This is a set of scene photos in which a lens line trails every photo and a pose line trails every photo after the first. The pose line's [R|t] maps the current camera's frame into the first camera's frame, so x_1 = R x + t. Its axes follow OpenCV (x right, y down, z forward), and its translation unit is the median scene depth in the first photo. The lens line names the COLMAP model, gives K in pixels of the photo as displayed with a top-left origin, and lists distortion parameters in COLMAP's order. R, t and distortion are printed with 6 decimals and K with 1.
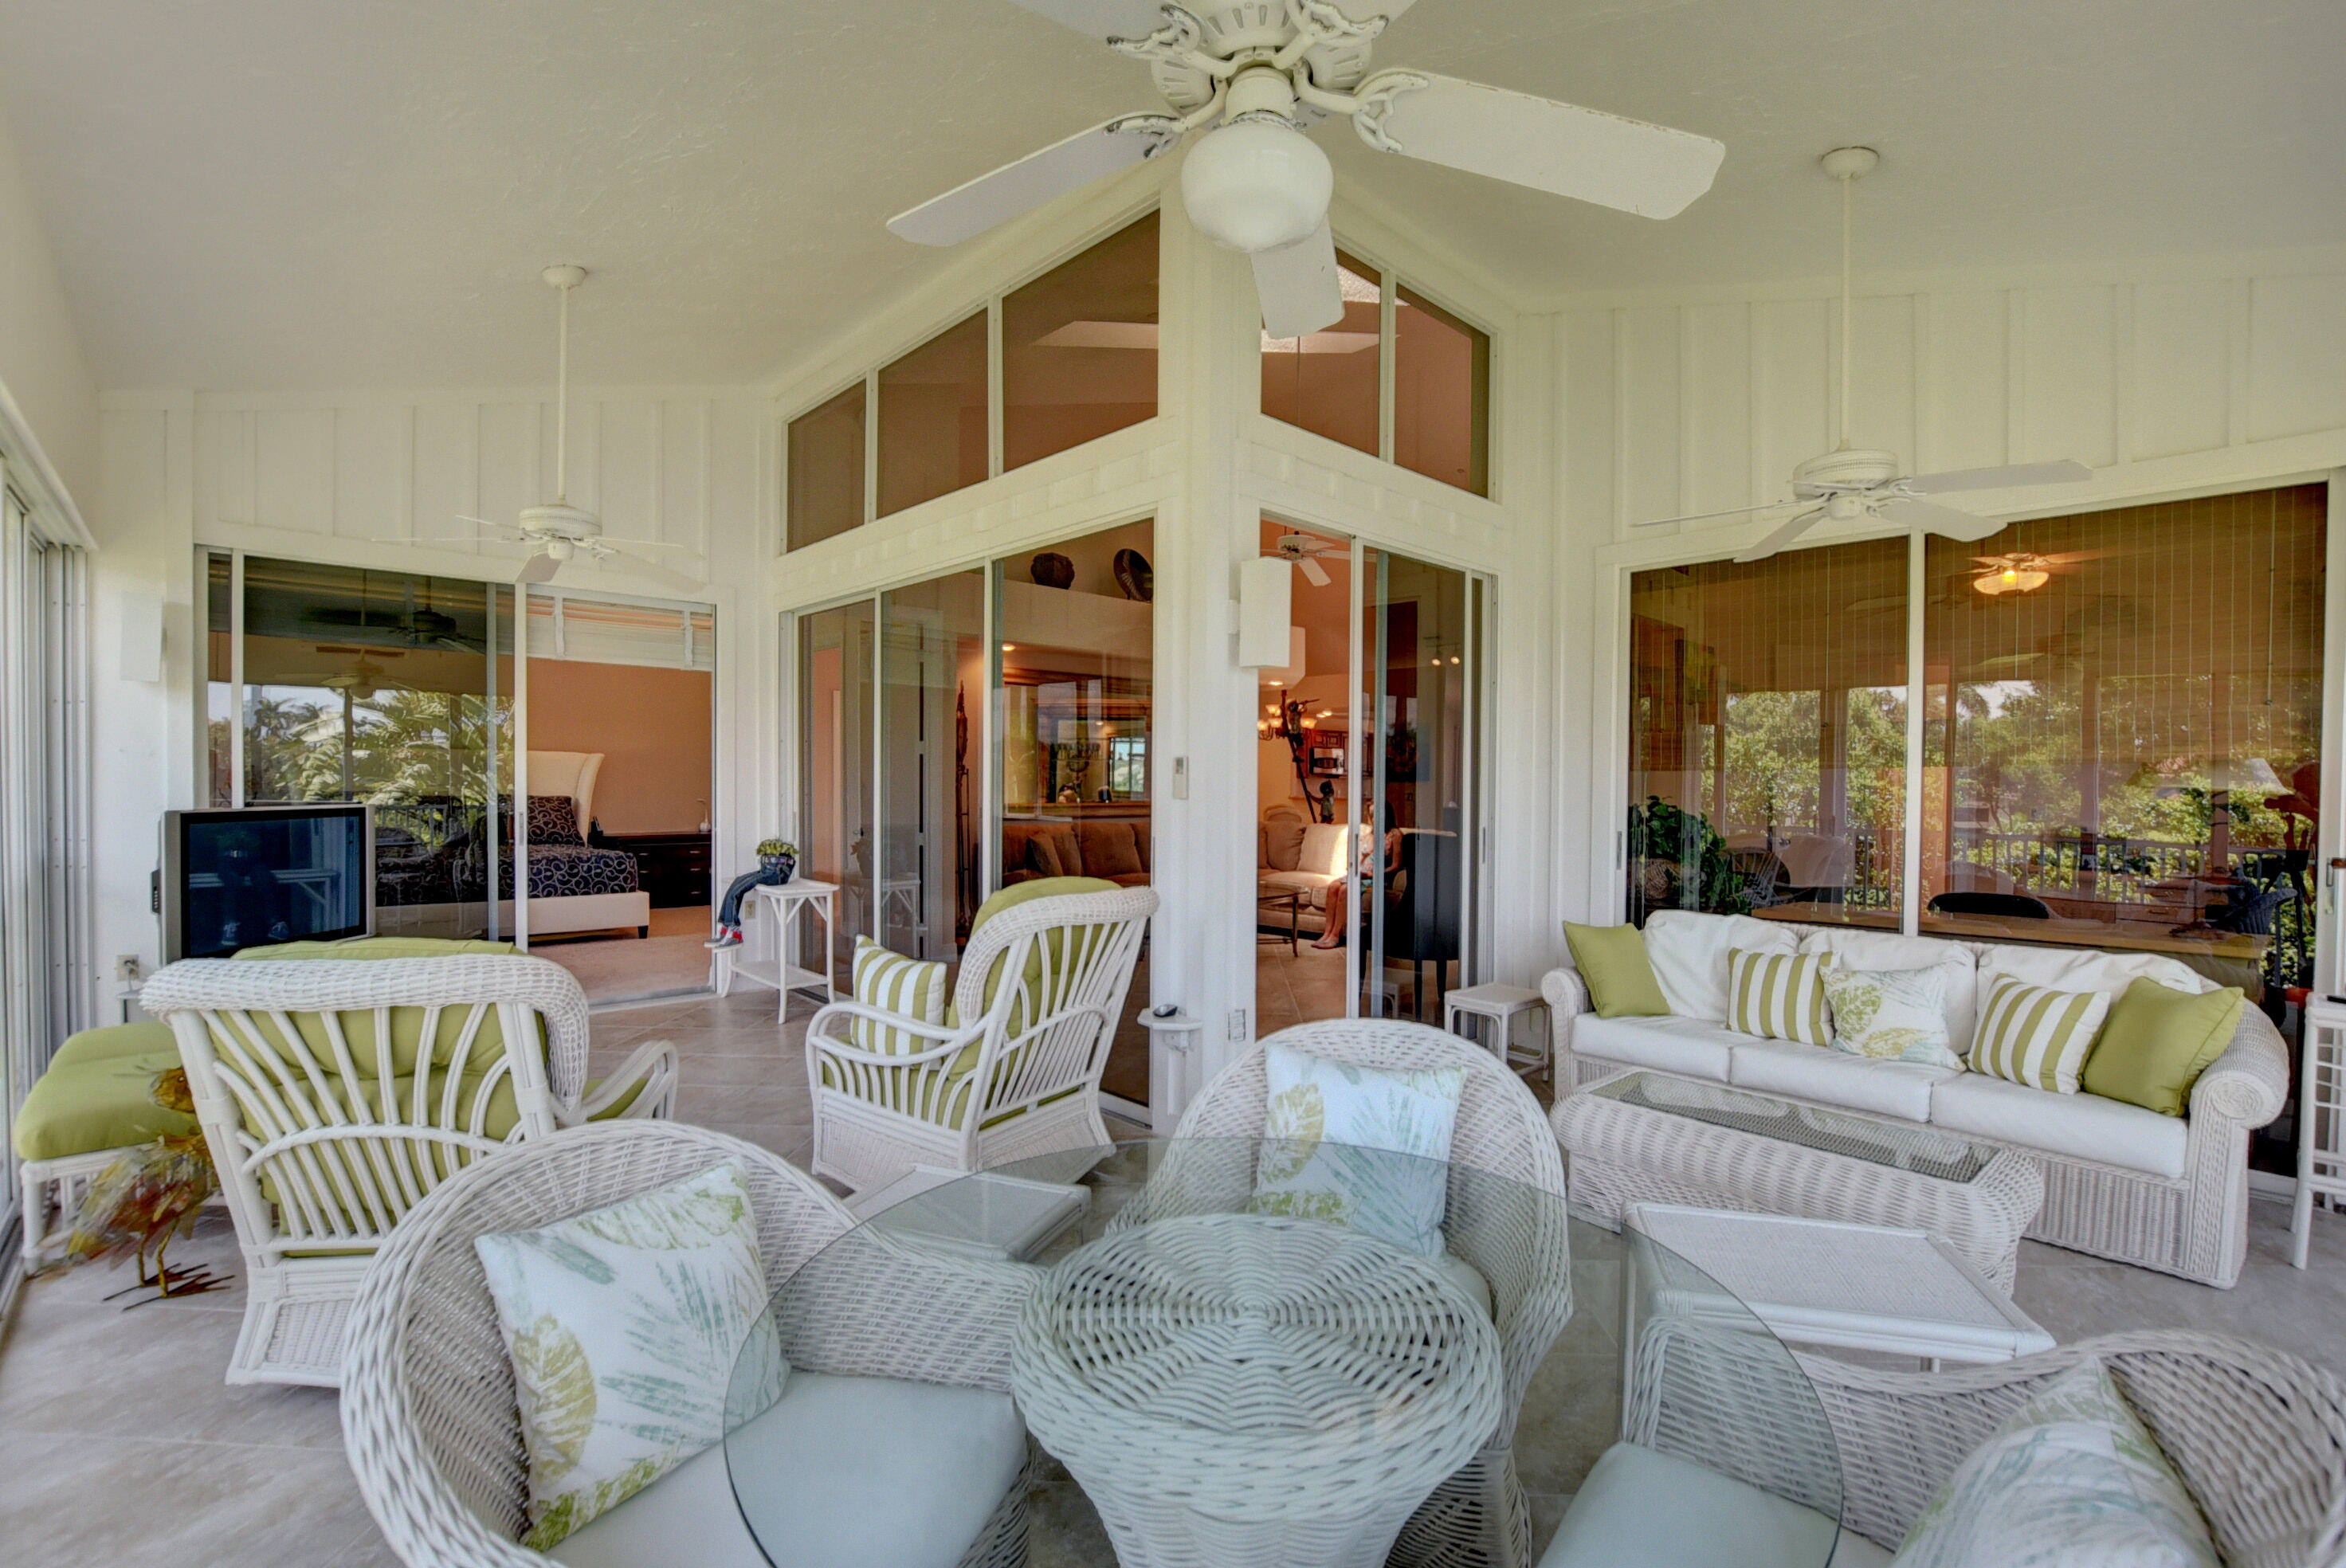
lens RADIAL K [[1024.2, 0, 1178.9], [0, 1024.2, 801.8], [0, 0, 1]] dist [-0.023104, -0.000165]
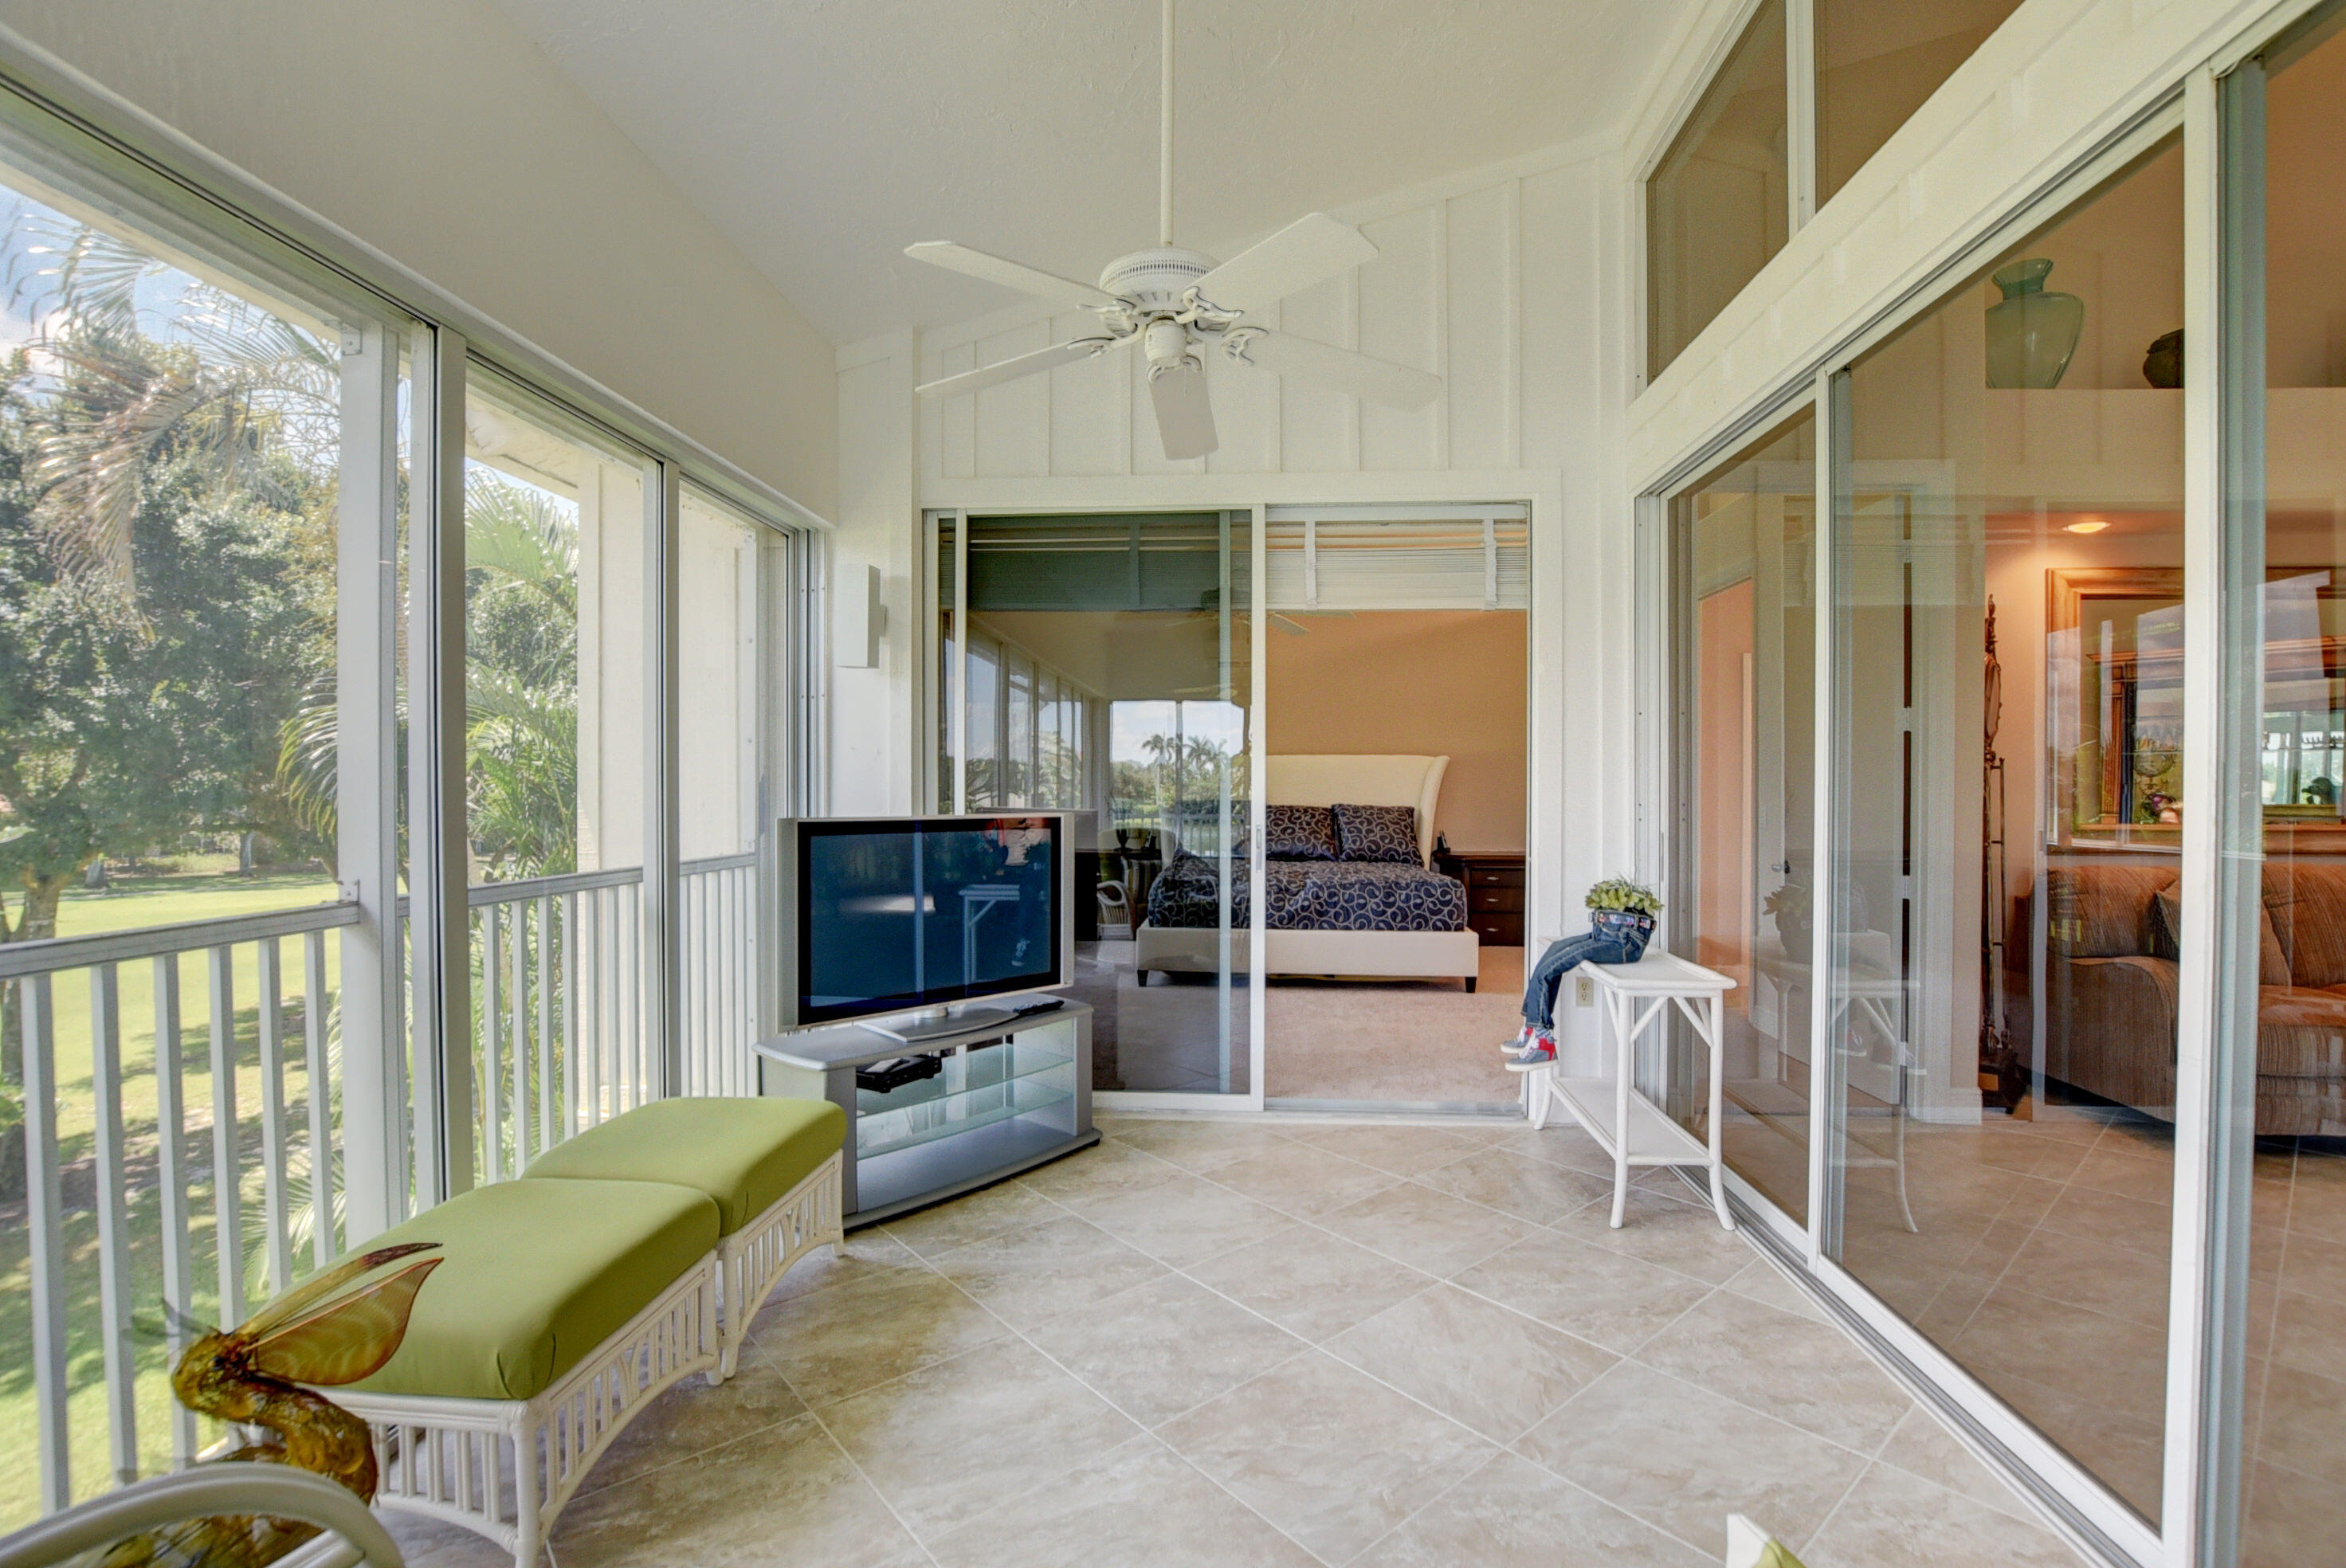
lens RADIAL K [[1024.2, 0, 1182.2], [0, 1024.2, 808.5], [0, 0, 1]] dist [-0.023104, -0.000165]
pose [[0.666951, 0.004078, -0.745090, -0.129307], [-0.008478, 0.999962, -0.002116, -0.000847], [0.745053, 0.007728, 0.666960, 0.421804]]
